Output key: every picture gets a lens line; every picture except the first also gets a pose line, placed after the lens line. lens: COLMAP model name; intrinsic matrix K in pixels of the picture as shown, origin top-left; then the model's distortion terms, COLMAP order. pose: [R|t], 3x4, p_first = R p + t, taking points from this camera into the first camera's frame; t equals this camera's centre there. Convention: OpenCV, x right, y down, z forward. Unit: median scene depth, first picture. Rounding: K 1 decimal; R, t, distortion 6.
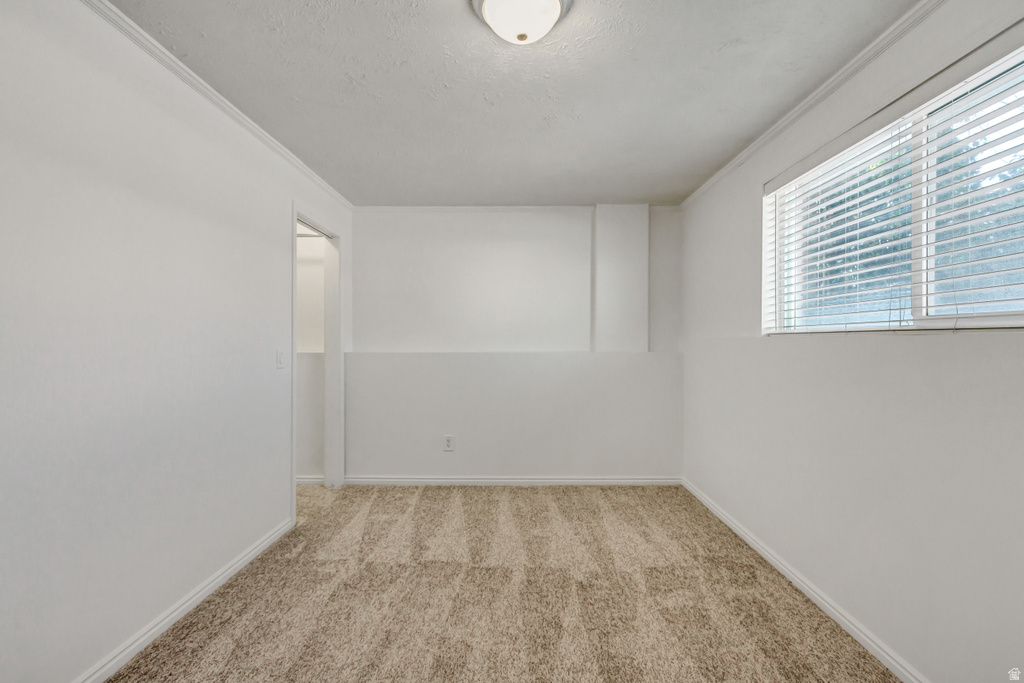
lens RADIAL K [[479.6, 0, 511.3], [0, 479.6, 341.4], [0, 0, 1]] dist [0.012133, -0.001885]
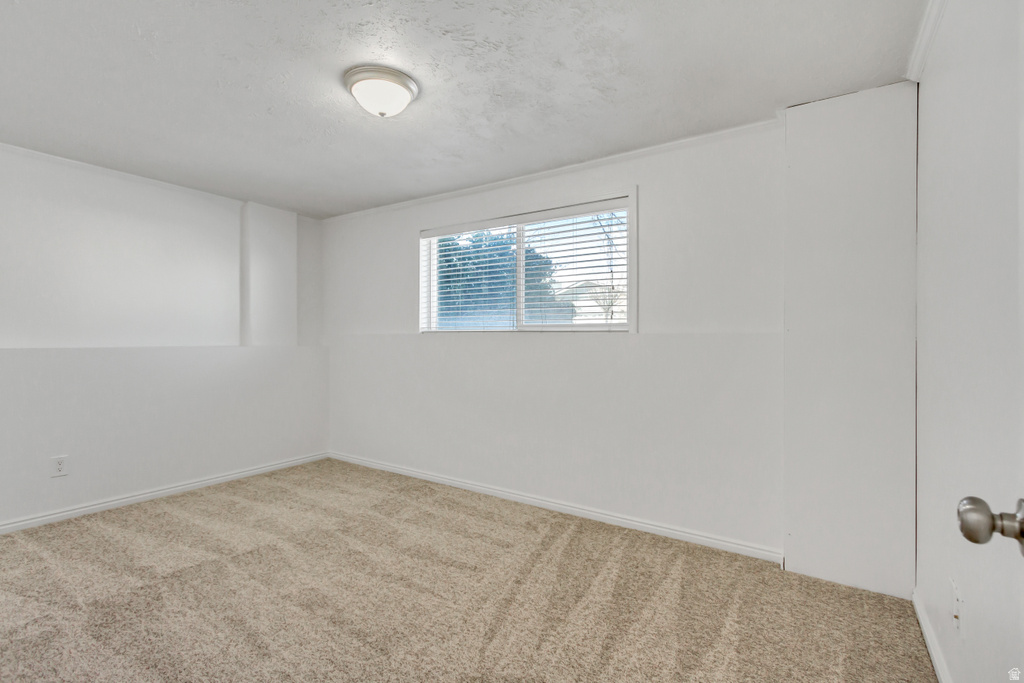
lens RADIAL K [[479.6, 0, 518.1], [0, 479.6, 341.7], [0, 0, 1]] dist [0.012133, -0.001885]
pose [[0.536285, 0.001598, 0.844036, -0.559105], [-0.006111, 0.999979, 0.001989, 0.009611], [-0.844015, -0.006224, 0.536284, -0.045357]]
